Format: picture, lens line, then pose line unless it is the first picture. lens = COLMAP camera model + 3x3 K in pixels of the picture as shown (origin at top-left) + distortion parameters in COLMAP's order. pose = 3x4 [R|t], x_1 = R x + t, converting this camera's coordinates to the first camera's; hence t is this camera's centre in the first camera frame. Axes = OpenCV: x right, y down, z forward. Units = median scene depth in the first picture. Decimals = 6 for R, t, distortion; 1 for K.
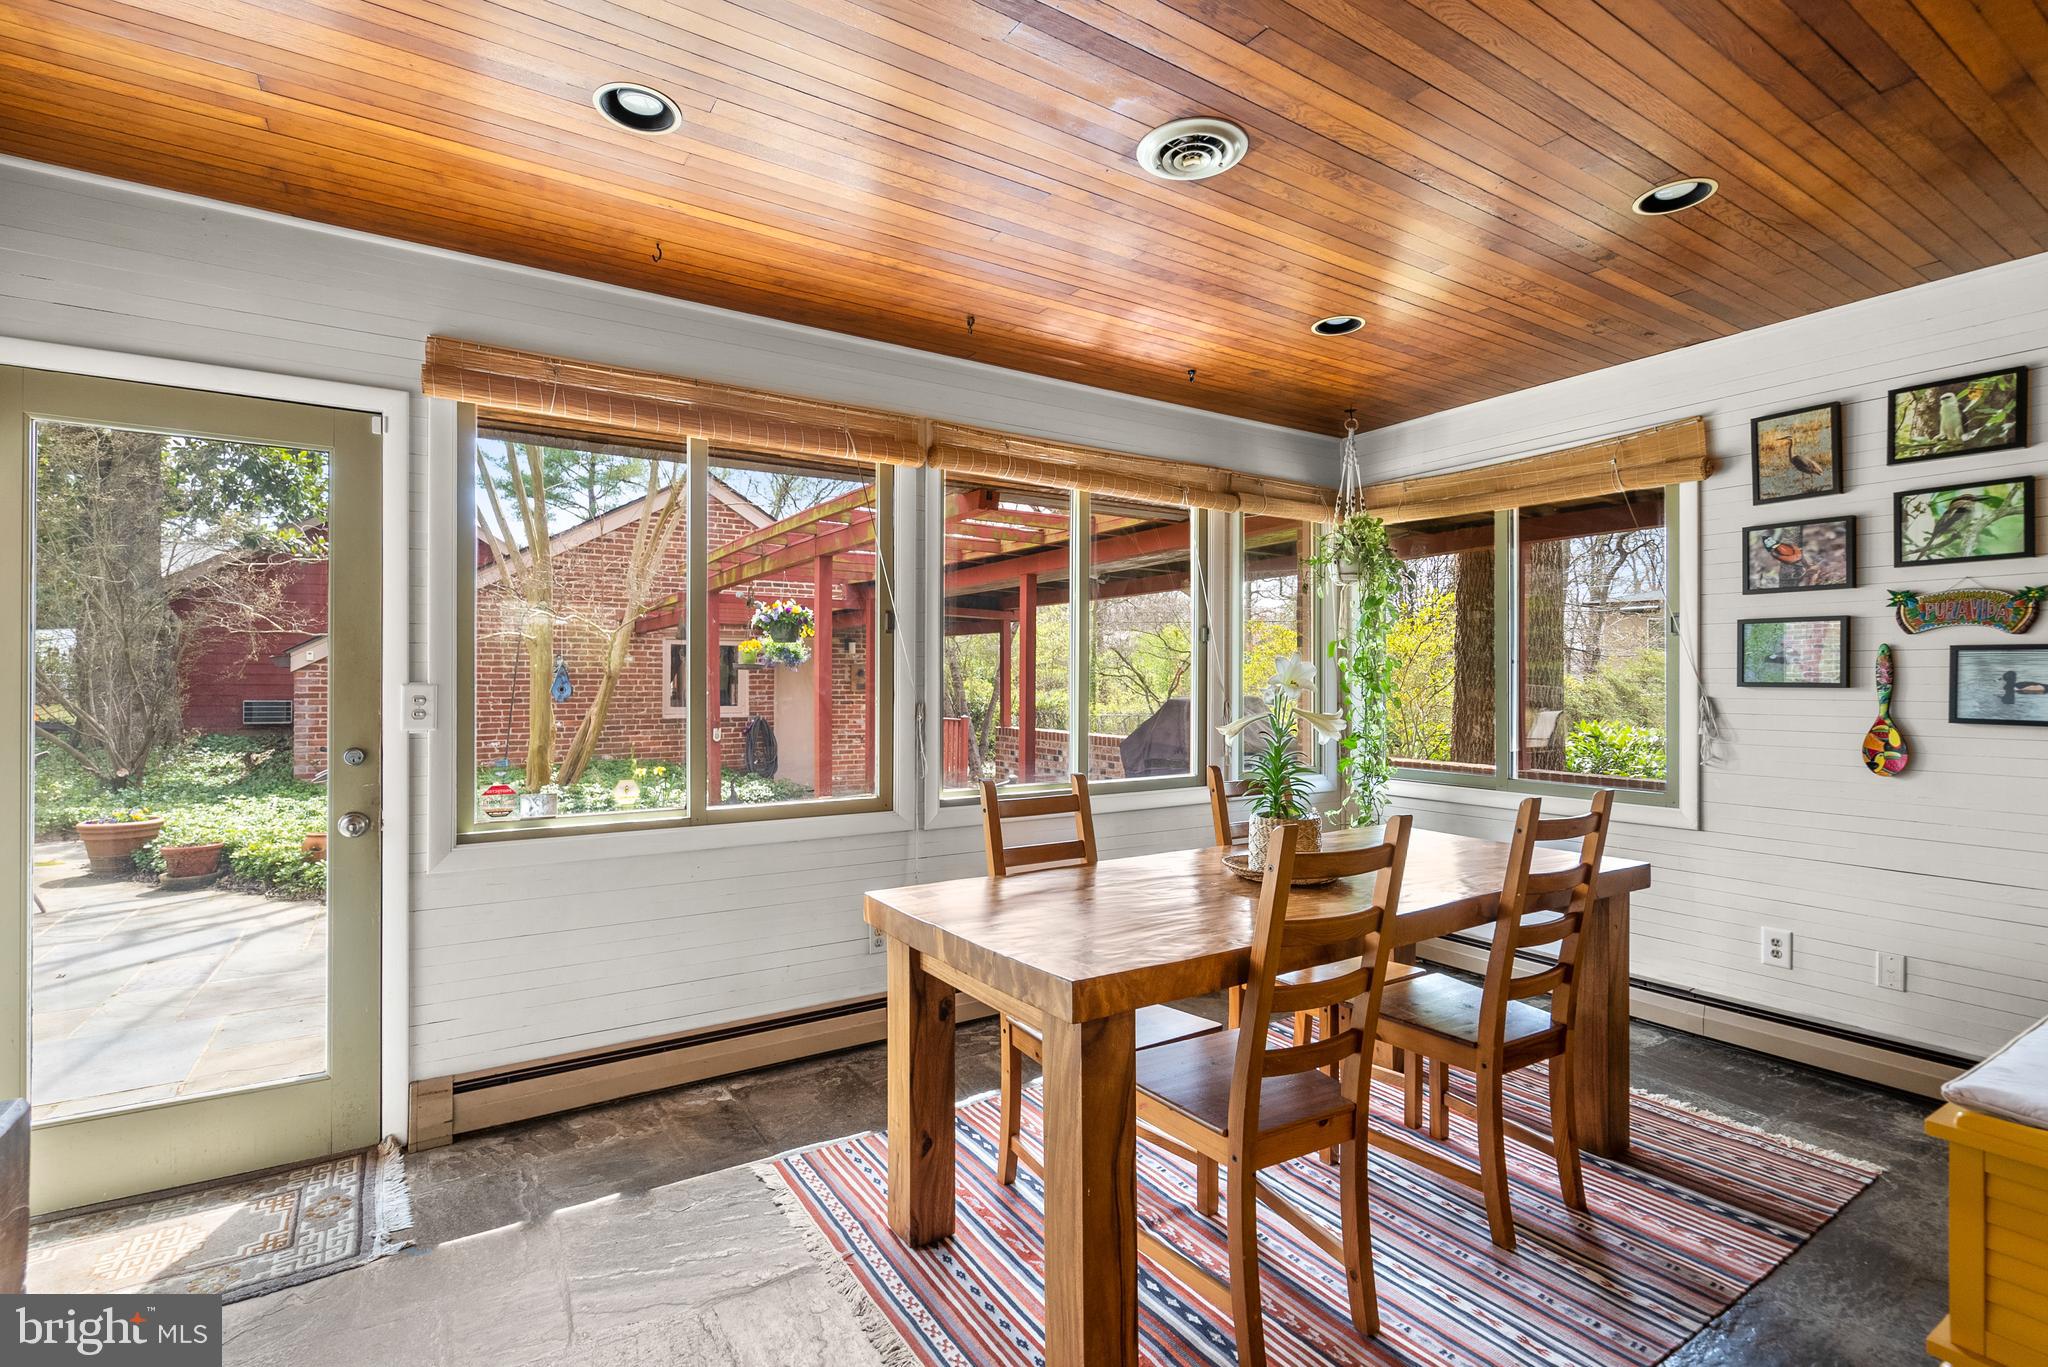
lens RADIAL K [[957.0, 0, 1018.3], [0, 957.0, 679.7], [0, 0, 1]] dist [-0.000468, 0.000199]
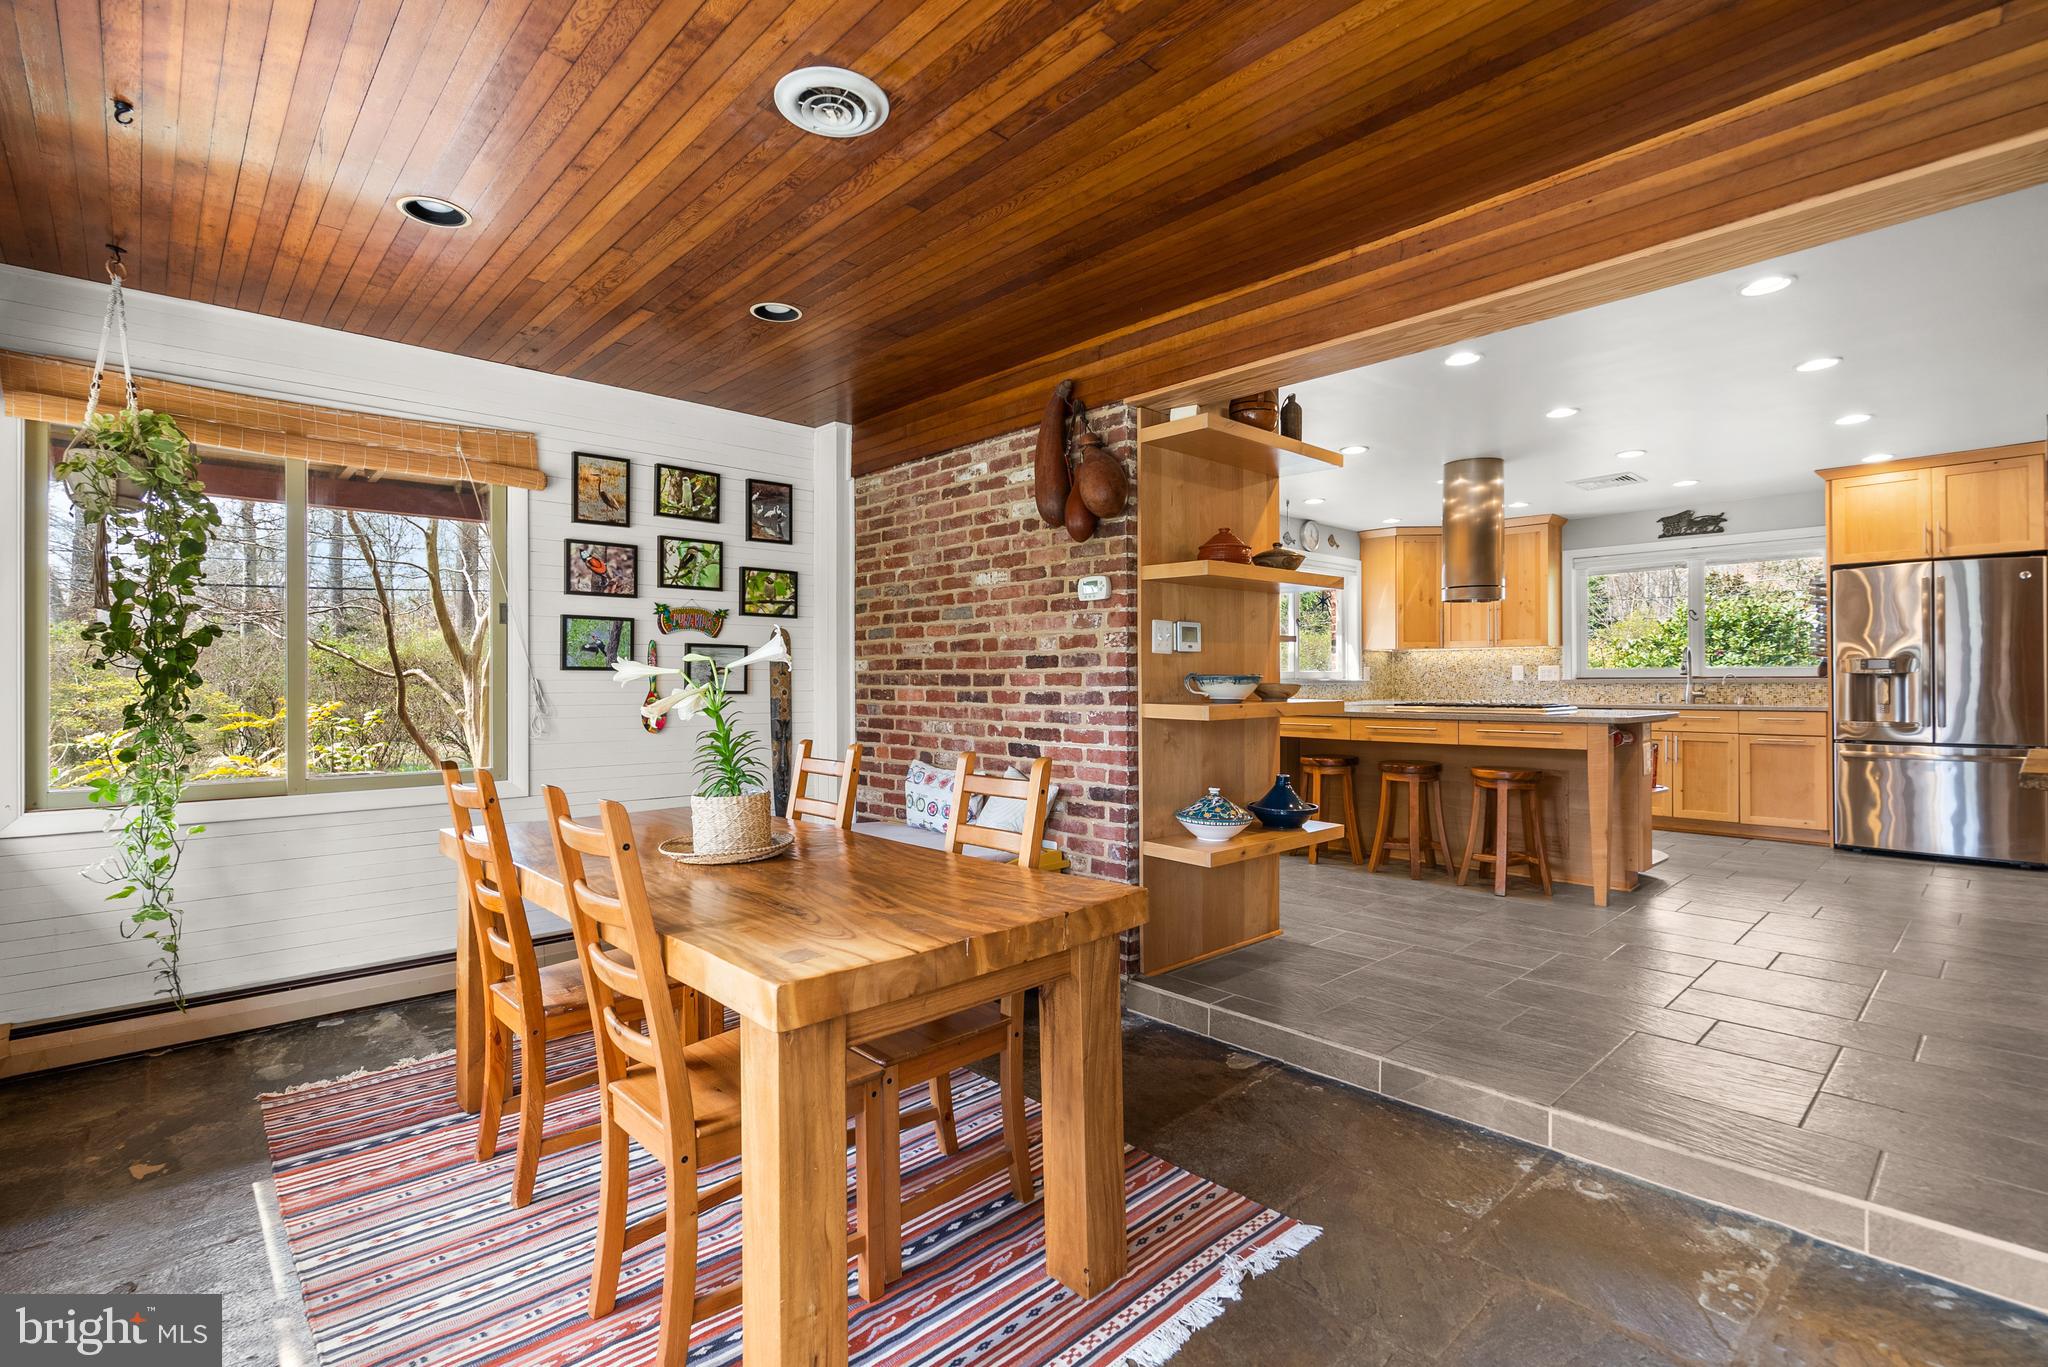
lens RADIAL K [[957.0, 0, 1018.3], [0, 957.0, 679.7], [0, 0, 1]] dist [-0.000468, 0.000199]
pose [[-0.179276, 0.002265, 0.983796, -0.560615], [0.000053, 0.999997, -0.002292, 0.023214], [-0.983799, -0.000359, -0.179275, 0.687639]]
